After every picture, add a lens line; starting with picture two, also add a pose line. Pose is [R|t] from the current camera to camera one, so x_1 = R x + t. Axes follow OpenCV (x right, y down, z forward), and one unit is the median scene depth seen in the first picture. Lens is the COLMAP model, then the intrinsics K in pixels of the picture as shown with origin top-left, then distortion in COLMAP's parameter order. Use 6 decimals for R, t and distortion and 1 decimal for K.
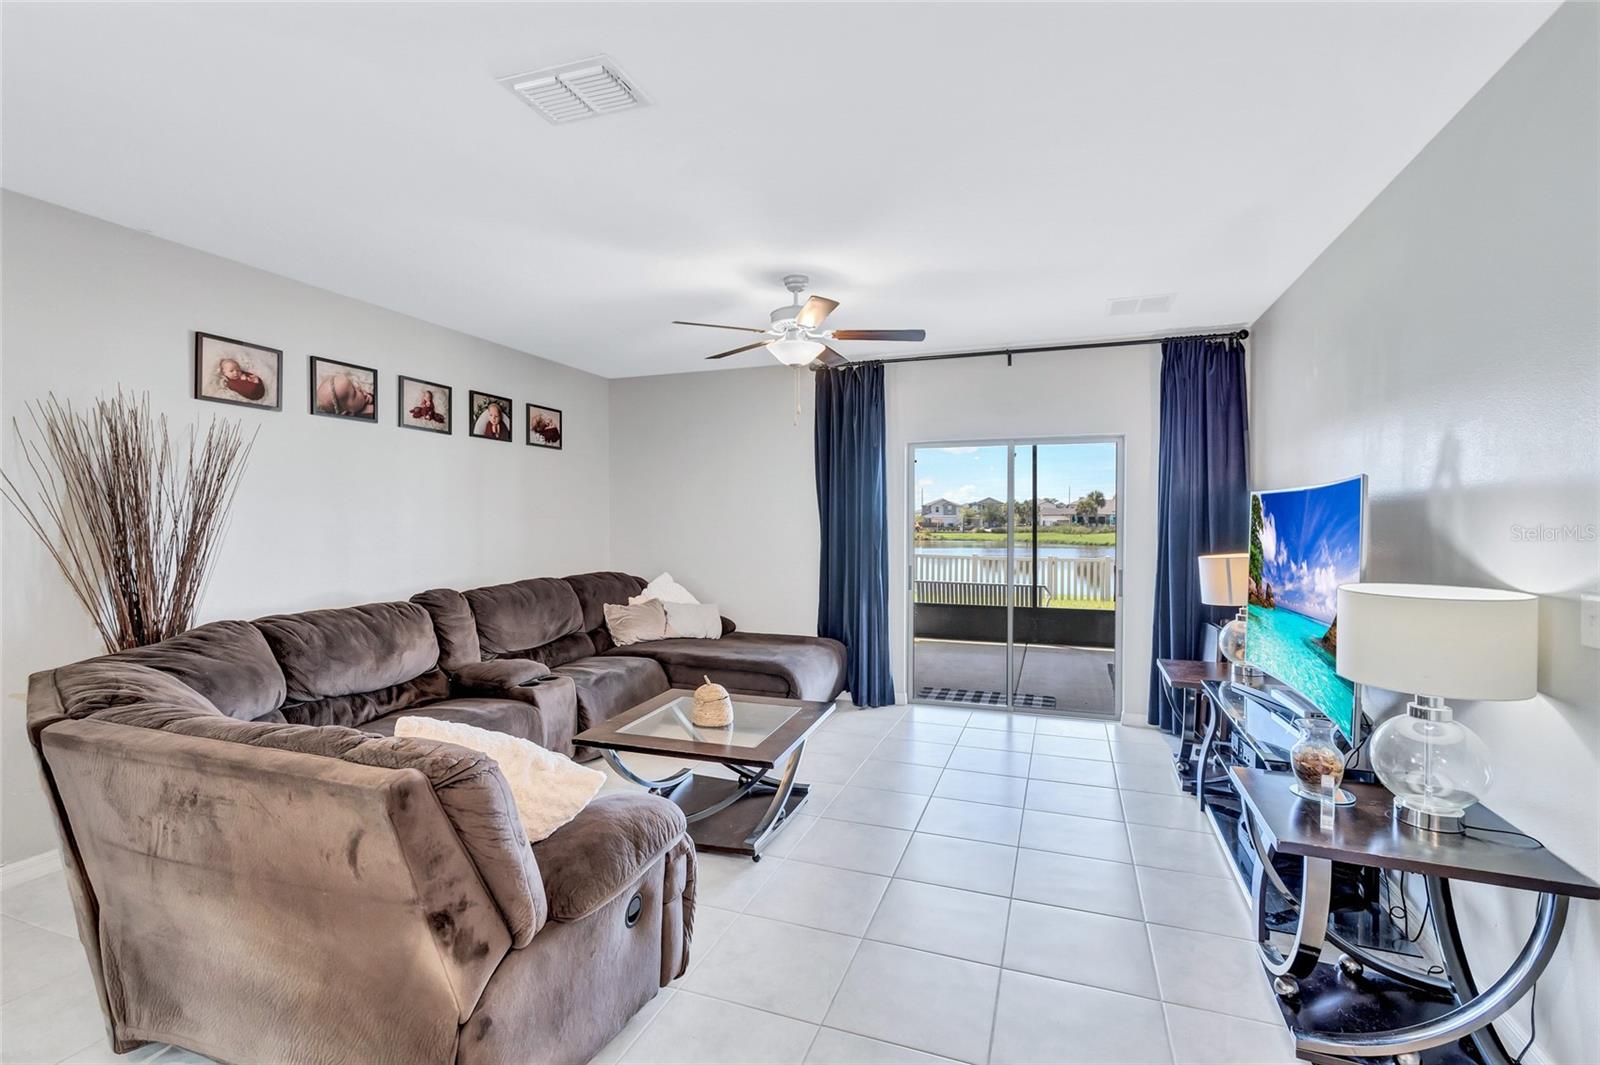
lens RADIAL K [[741.2, 0, 795.6], [0, 741.2, 535.1], [0, 0, 1]] dist [0.004879, -0.001774]
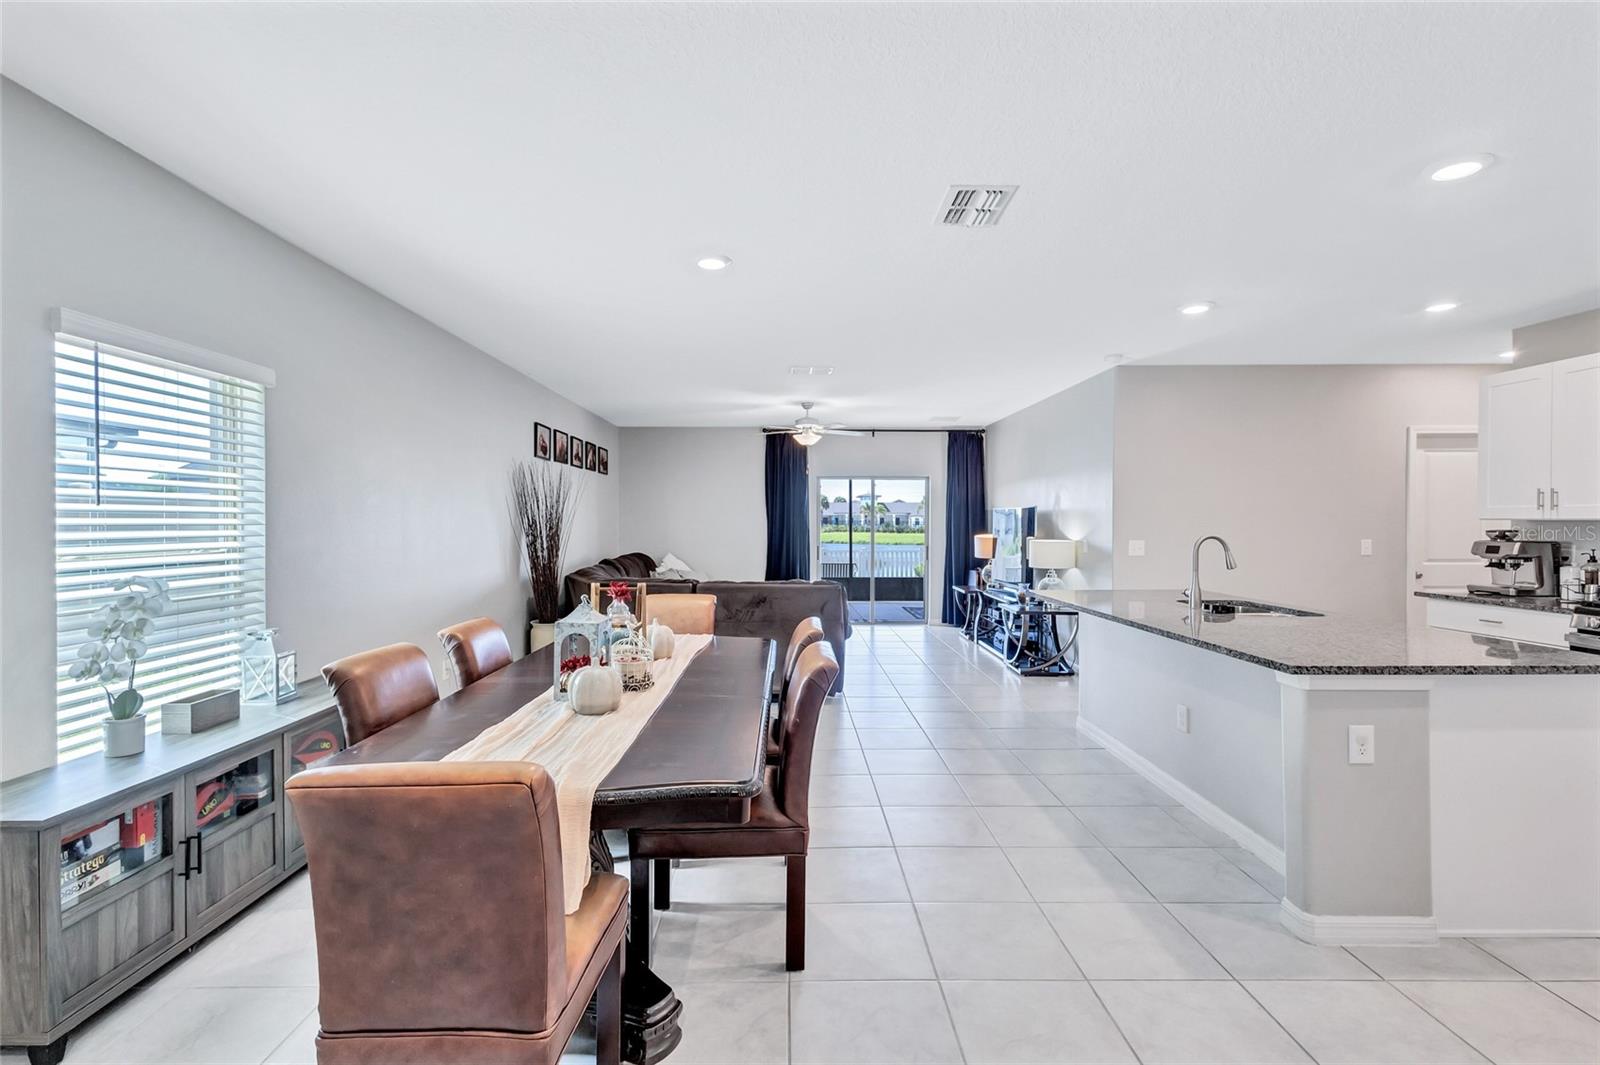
lens RADIAL K [[741.2, 0, 803.1], [0, 741.2, 530.5], [0, 0, 1]] dist [0.004879, -0.001774]
pose [[0.933352, -0.003406, 0.358946, -0.609121], [0.005746, 0.999969, -0.005450, 0.016333], [-0.358916, 0.007149, 0.933342, -0.749945]]
